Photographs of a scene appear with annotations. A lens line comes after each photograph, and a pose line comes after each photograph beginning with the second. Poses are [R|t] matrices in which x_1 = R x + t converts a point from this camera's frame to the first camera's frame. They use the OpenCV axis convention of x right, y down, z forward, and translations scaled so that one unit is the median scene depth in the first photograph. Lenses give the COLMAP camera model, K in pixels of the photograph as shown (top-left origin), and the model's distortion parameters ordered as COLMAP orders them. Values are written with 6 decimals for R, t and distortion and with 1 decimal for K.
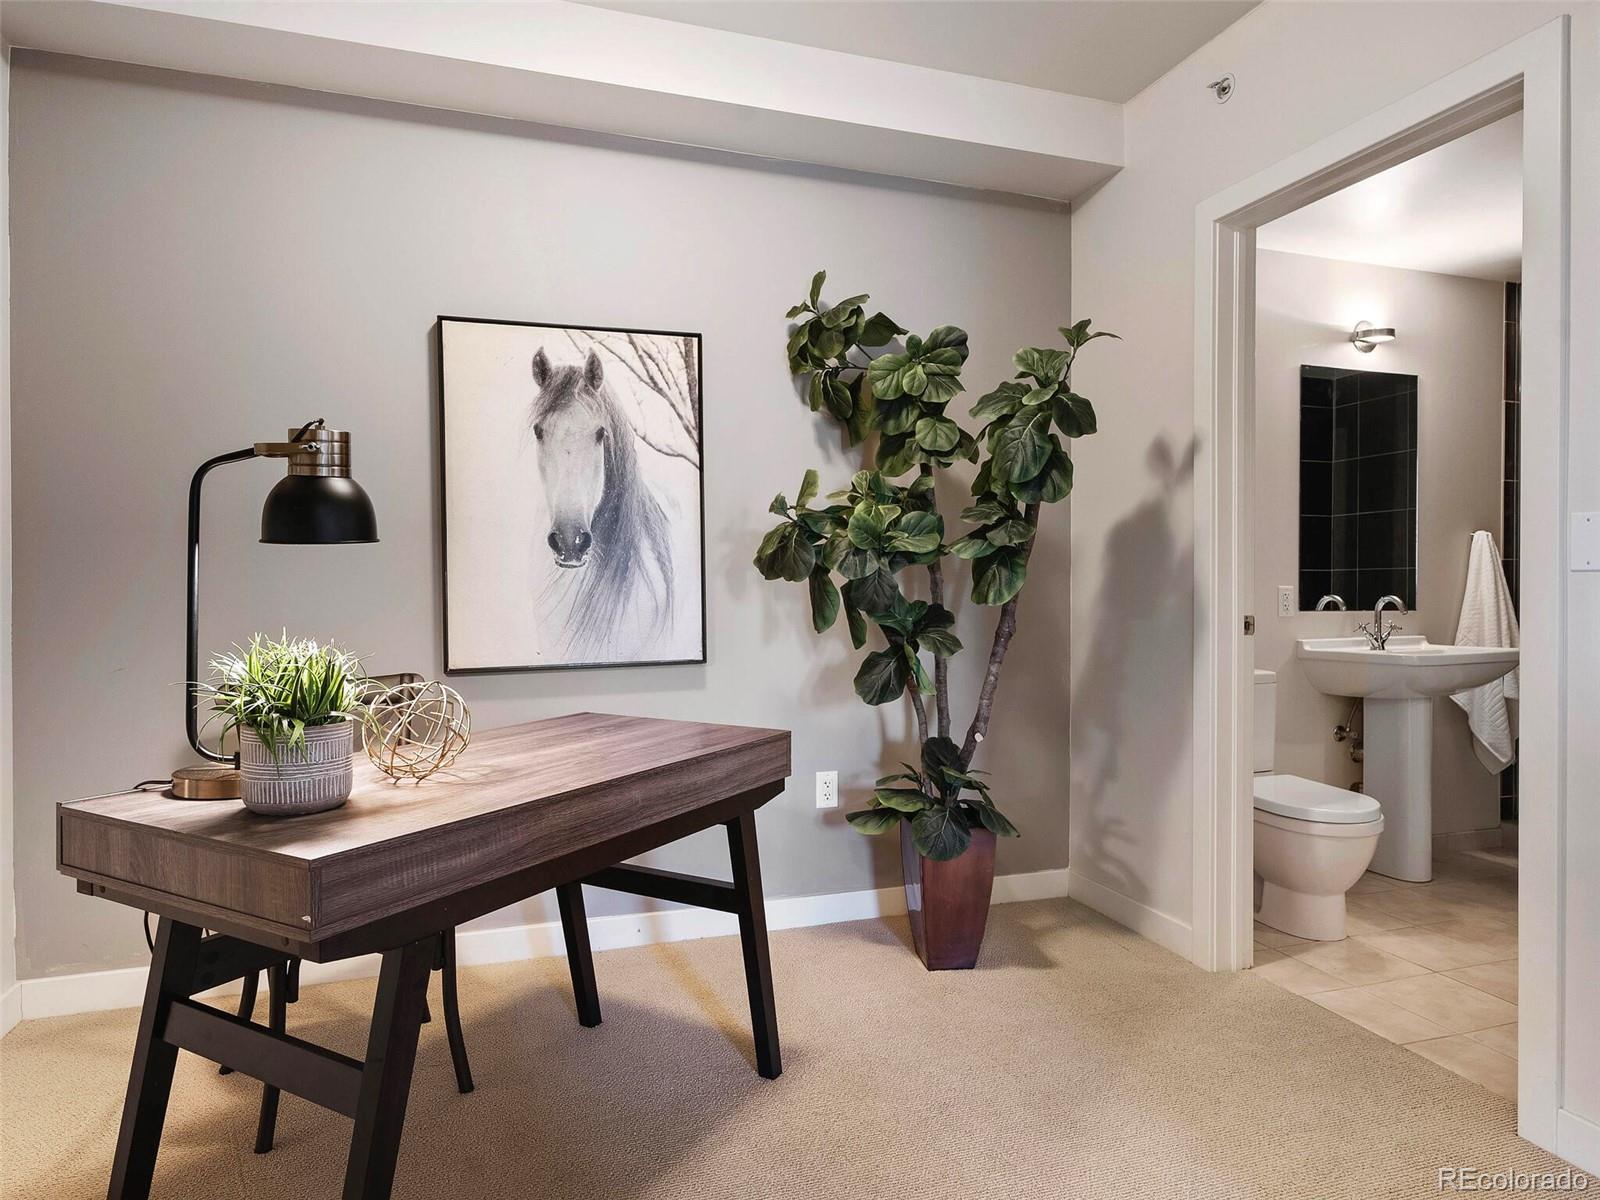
lens RADIAL K [[959.1, 0, 800.0], [0, 959.1, 600.0], [0, 0, 1]] dist [0.000596, 0.002040]
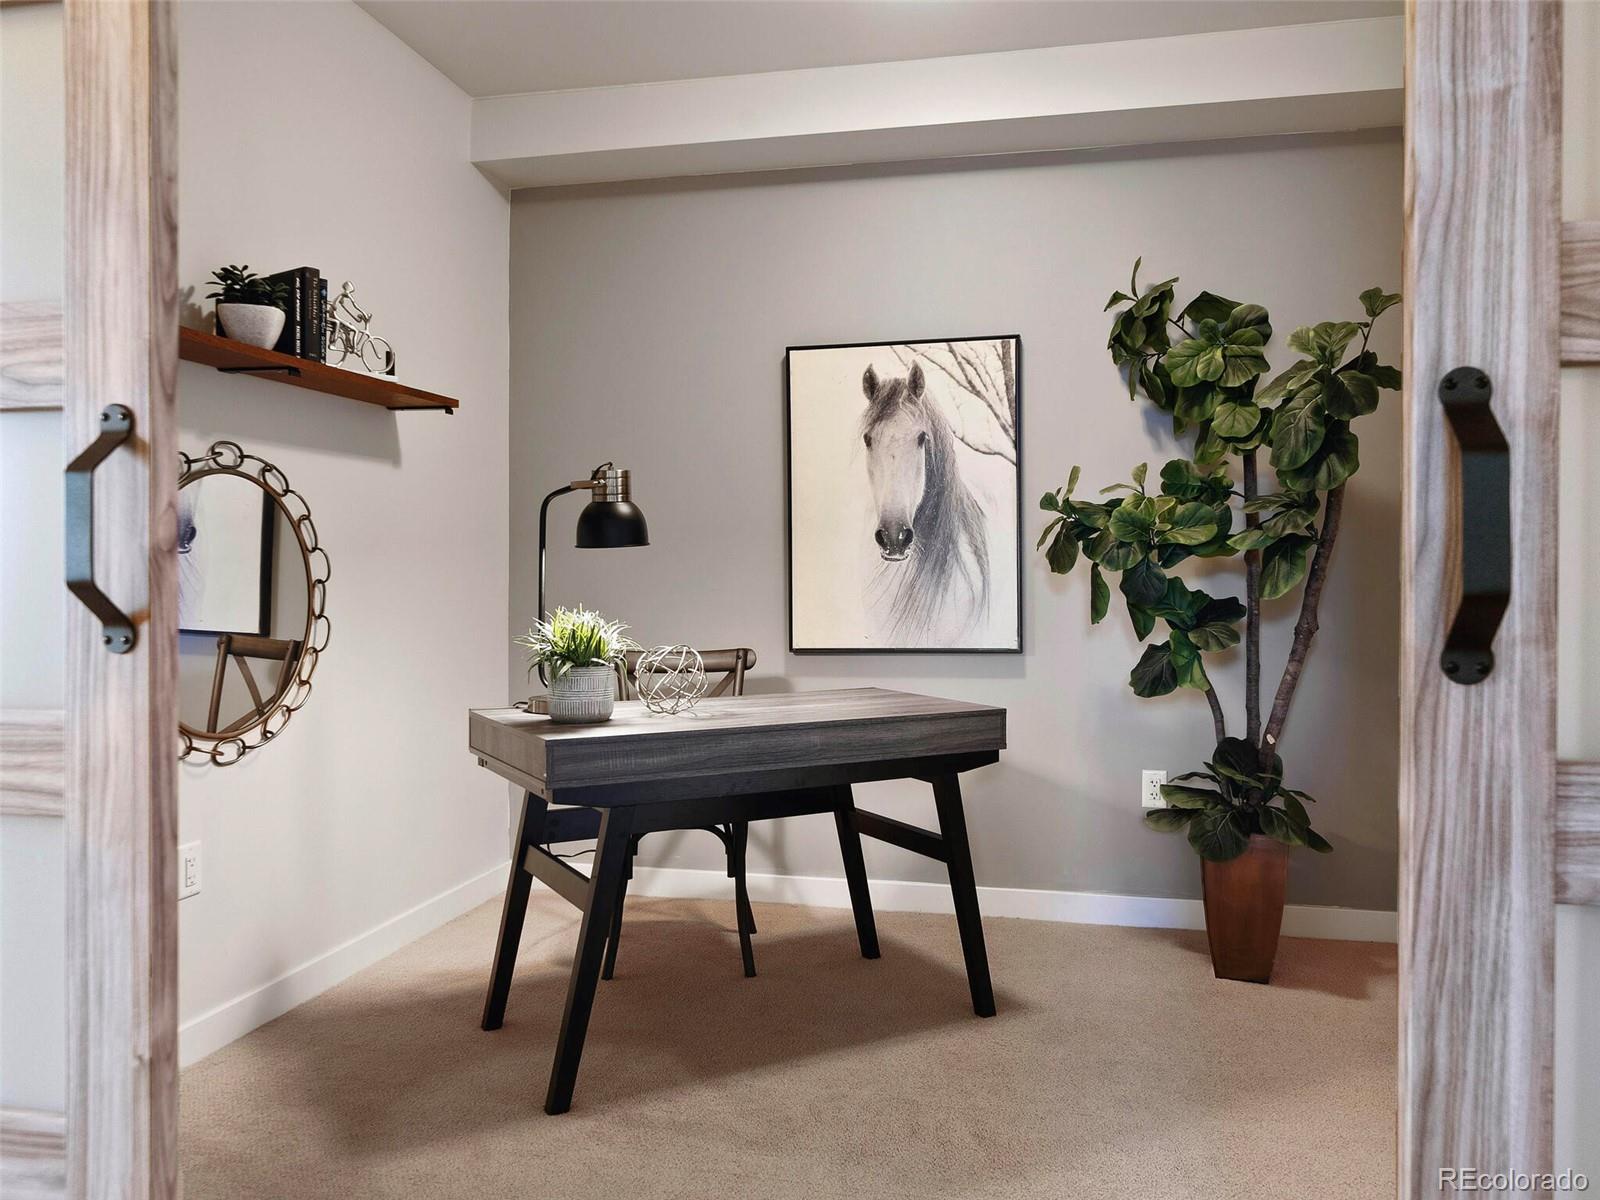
lens RADIAL K [[1116.2, 0, 800.6], [0, 1116.2, 603.8], [0, 0, 1]] dist [0.003256, 0.000758]
pose [[0.868669, 0.014643, -0.495176, 0.309718], [-0.010627, 0.999884, 0.010925, 0.002761], [0.495278, -0.004228, 0.868724, -0.174954]]
